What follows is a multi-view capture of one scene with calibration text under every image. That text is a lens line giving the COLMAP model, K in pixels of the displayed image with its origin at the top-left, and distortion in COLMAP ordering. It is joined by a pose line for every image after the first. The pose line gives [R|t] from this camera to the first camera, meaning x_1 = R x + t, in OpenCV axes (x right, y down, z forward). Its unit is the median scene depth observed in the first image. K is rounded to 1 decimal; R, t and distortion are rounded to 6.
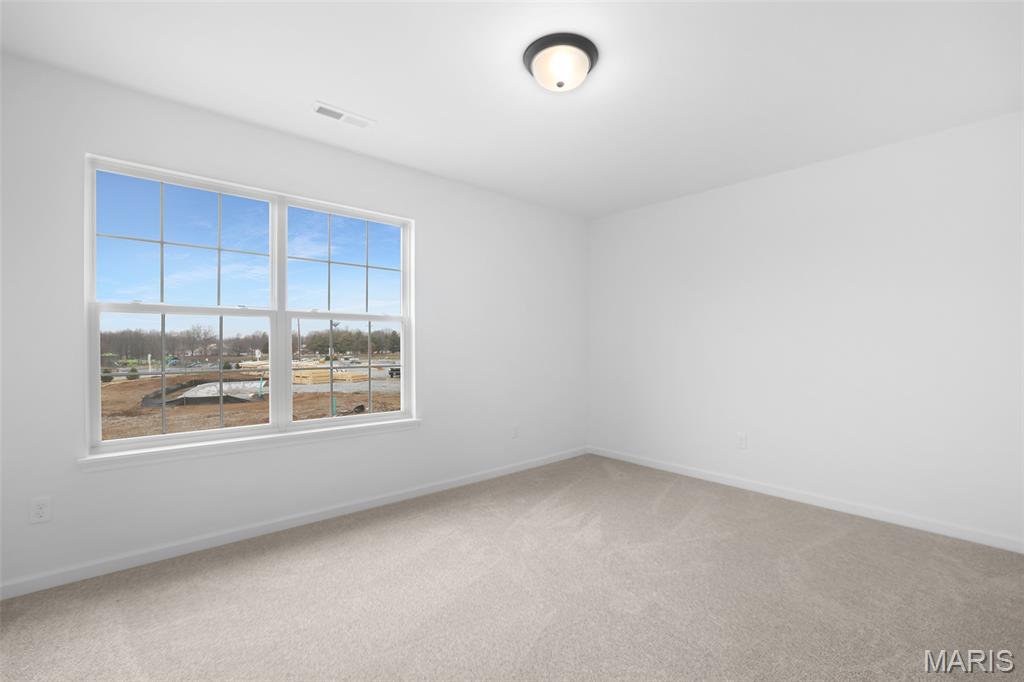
lens RADIAL K [[437.8, 0, 509.8], [0, 437.8, 334.6], [0, 0, 1]] dist [-0.051232, 0.015906]
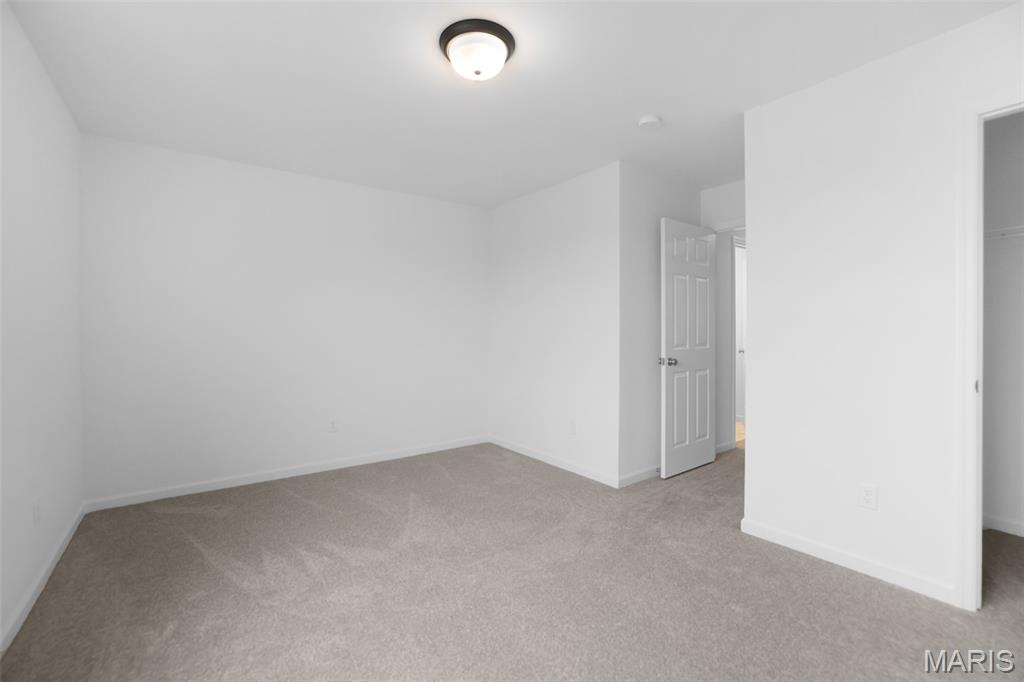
lens RADIAL K [[437.8, 0, 509.8], [0, 437.8, 334.6], [0, 0, 1]] dist [-0.051232, 0.015906]
pose [[0.059729, -0.005504, 0.998199, -0.587068], [-0.023259, 0.999706, 0.006904, 0.003341], [-0.997944, -0.023629, 0.059584, 0.585094]]
